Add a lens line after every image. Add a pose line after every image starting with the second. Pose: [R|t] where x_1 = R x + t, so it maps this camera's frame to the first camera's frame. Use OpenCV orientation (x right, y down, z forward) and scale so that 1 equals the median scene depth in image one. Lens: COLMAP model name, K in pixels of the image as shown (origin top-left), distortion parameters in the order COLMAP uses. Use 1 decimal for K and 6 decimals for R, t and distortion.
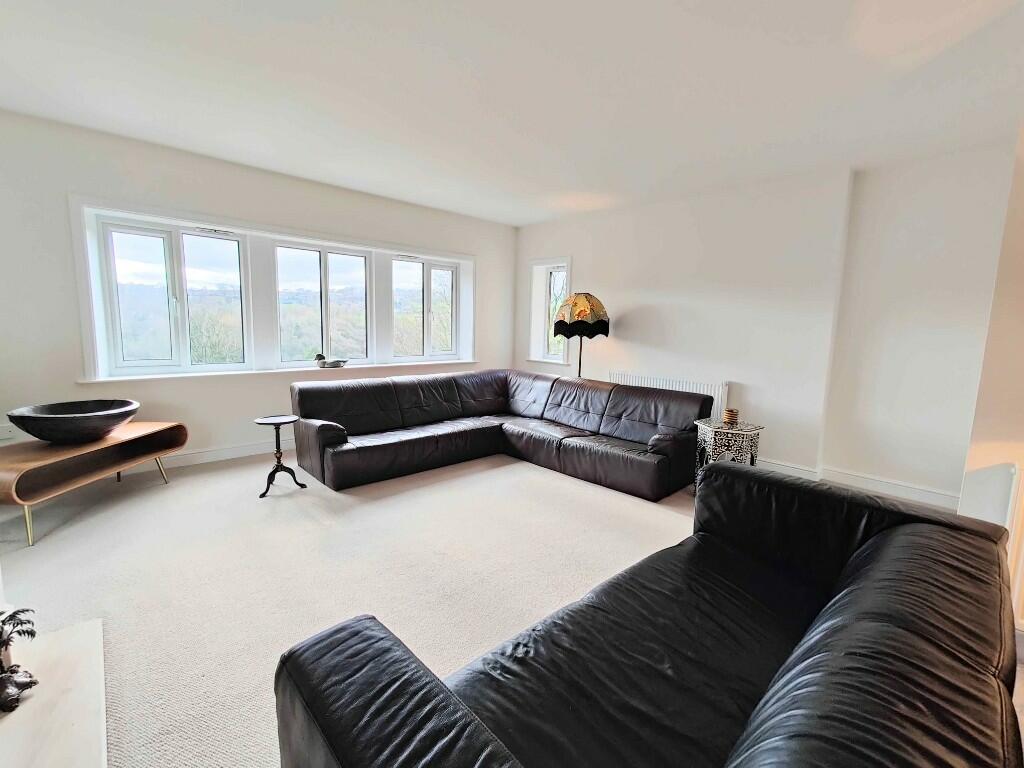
lens RADIAL K [[450.8, 0, 508.3], [0, 450.8, 378.5], [0, 0, 1]] dist [0.003617, 0.000653]
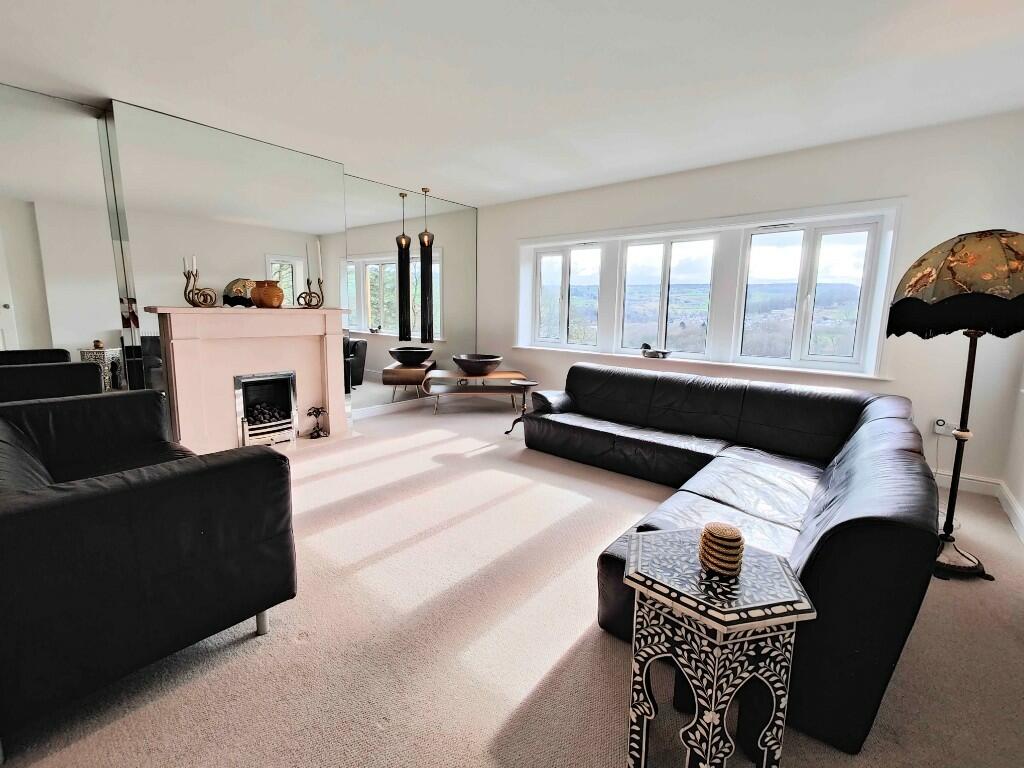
lens RADIAL K [[450.8, 0, 507.7], [0, 450.8, 384.2], [0, 0, 1]] dist [0.003617, 0.000653]
pose [[0.123002, 0.142268, -0.982156, 0.607527], [-0.125790, 0.983924, 0.126770, -0.055408], [0.984402, 0.107952, 0.138920, 0.572362]]
